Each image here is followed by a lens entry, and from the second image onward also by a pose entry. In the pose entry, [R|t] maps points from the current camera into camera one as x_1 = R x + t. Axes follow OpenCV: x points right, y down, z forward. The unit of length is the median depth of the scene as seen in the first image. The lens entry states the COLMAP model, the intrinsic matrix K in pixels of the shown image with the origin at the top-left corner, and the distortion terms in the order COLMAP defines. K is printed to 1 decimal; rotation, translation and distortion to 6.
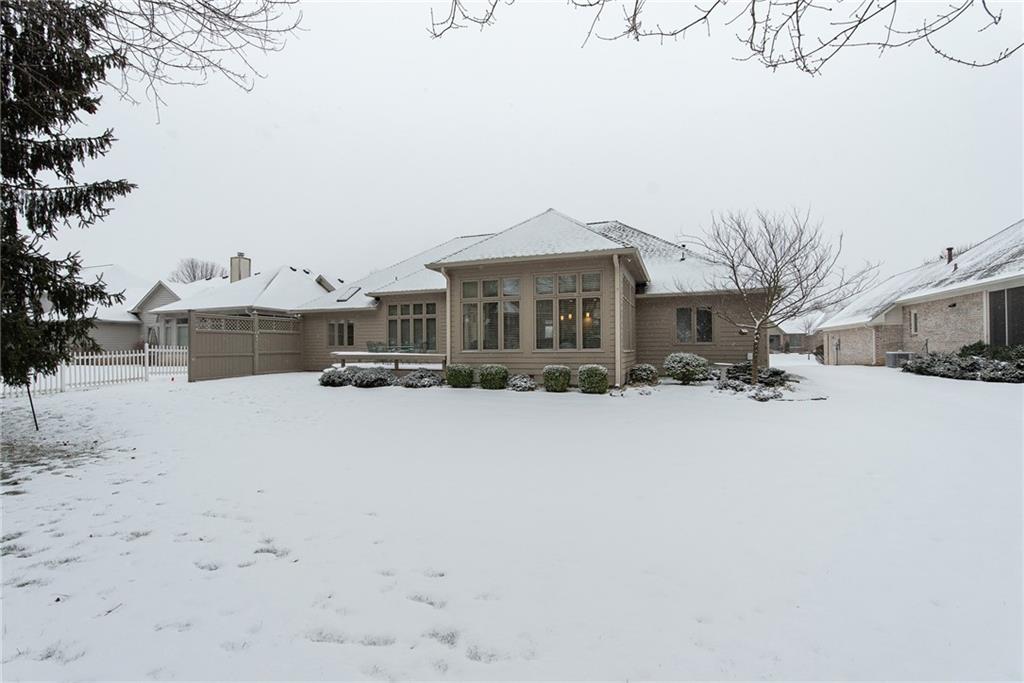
lens RADIAL K [[441.4, 0, 512.0], [0, 441.4, 341.5], [0, 0, 1]] dist [-0.010448, -0.000005]
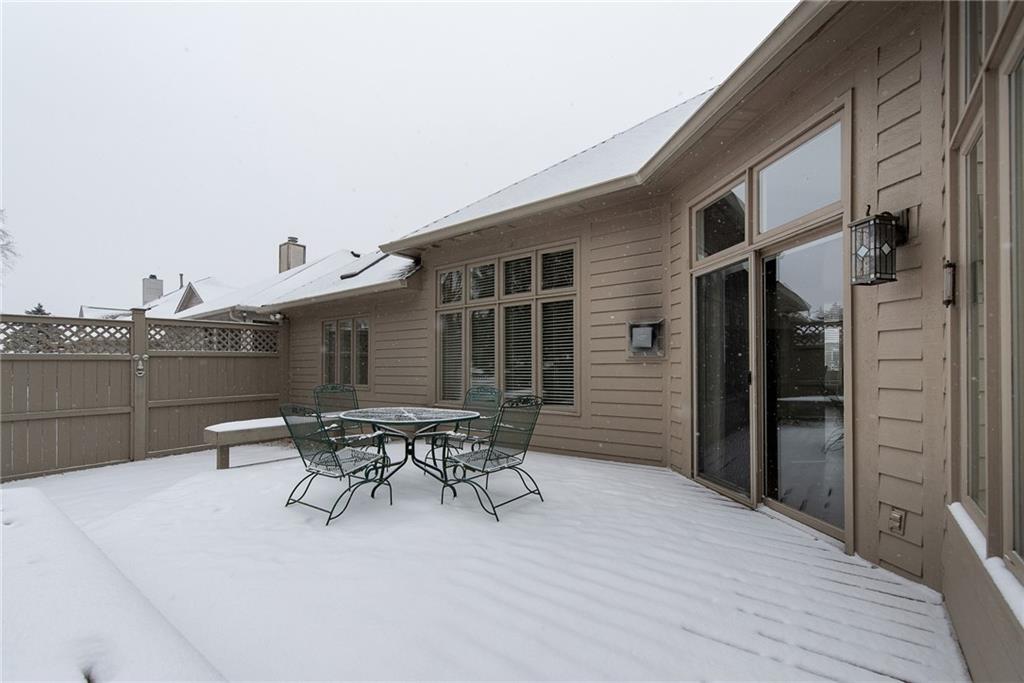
lens RADIAL K [[446.3, 0, 515.5], [0, 446.3, 357.3], [0, 0, 1]] dist [0.000553, -0.000002]
pose [[0.955344, -0.012079, -0.295247, -0.121922], [0.013686, 0.999901, 0.003376, -0.015943], [0.295177, -0.007266, 0.955415, 0.704948]]
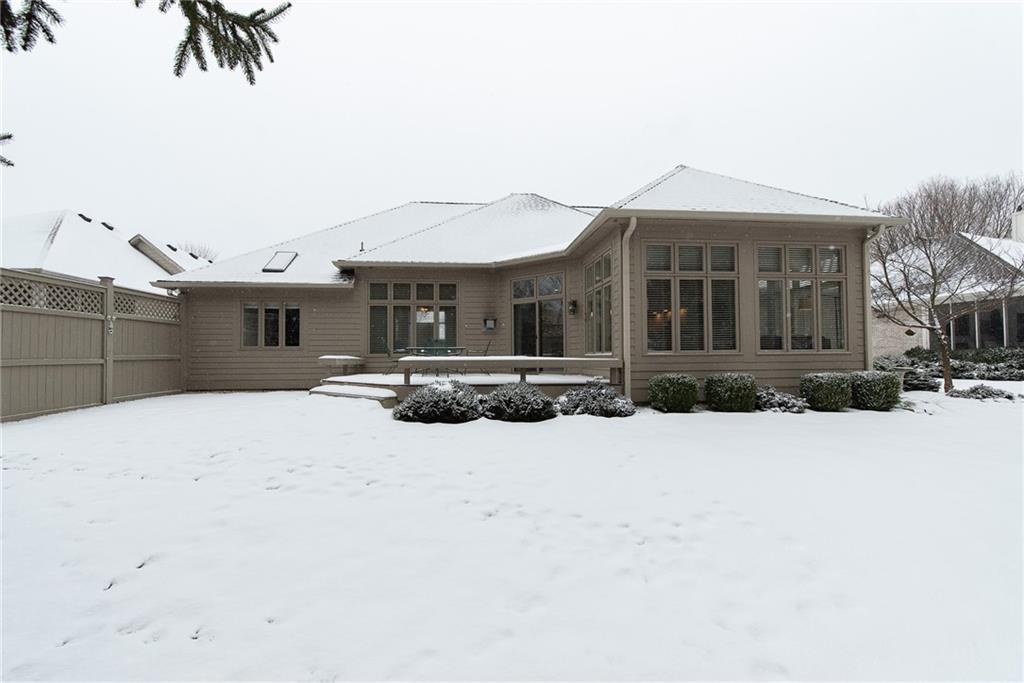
lens RADIAL K [[441.4, 0, 512.0], [0, 441.4, 341.5], [0, 0, 1]] dist [-0.010448, -0.000005]
pose [[0.894206, 0.014226, 0.447430, -0.397443], [-0.006904, 0.999814, -0.017990, 0.012445], [-0.447602, 0.012998, 0.894138, 0.360506]]
